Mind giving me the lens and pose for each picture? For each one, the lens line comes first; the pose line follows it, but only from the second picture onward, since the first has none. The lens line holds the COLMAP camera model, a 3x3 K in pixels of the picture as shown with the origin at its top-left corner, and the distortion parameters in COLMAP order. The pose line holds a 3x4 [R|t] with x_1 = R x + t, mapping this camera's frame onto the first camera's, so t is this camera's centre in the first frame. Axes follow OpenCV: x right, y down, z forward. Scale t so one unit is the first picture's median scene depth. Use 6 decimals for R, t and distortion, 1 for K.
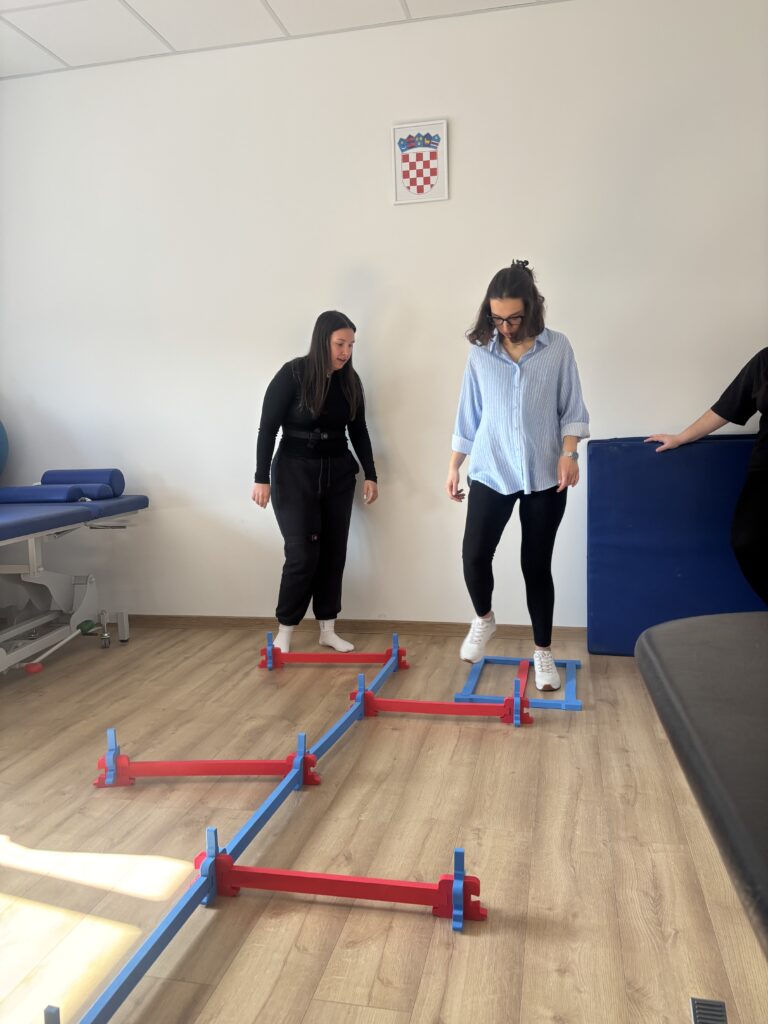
lens RADIAL K [[760.3, 0, 387.1], [0, 760.3, 513.9], [0, 0, 1]] dist [0.035564, -0.048622]
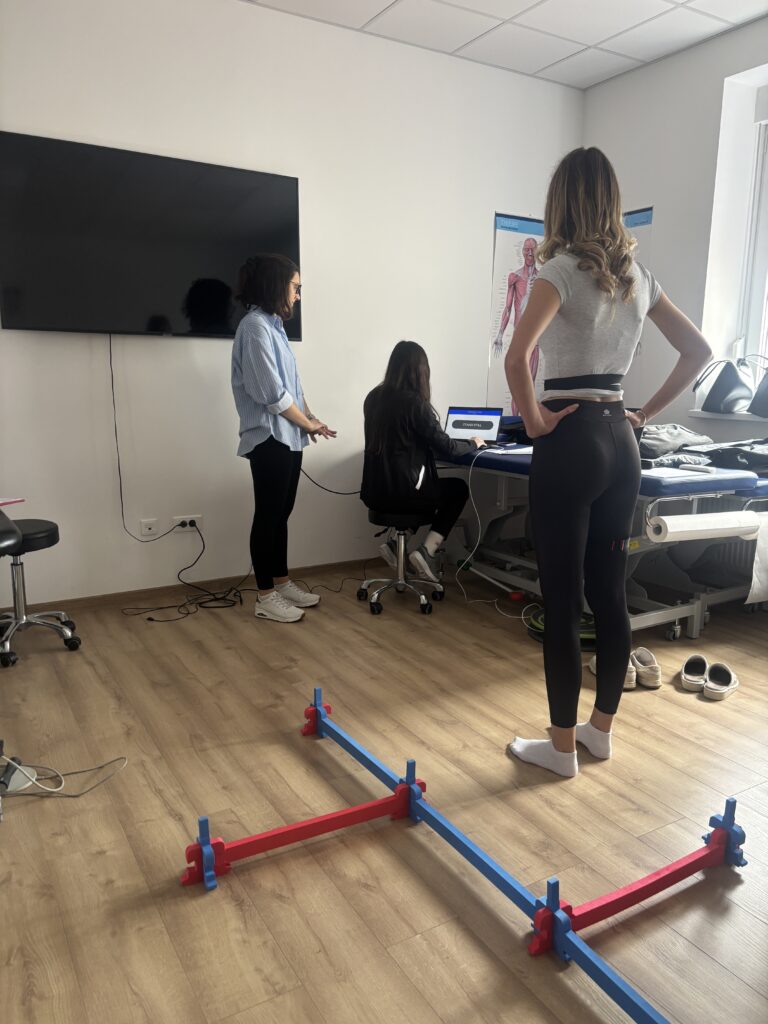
lens RADIAL K [[760.3, 0, 382.0], [0, 760.3, 513.9], [0, 0, 1]] dist [0.035564, -0.048622]
pose [[-0.727637, 0.140753, -0.671367, 0.276078], [-0.065694, 0.959925, 0.272449, -0.136331], [0.682810, 0.242349, -0.689230, 0.850136]]
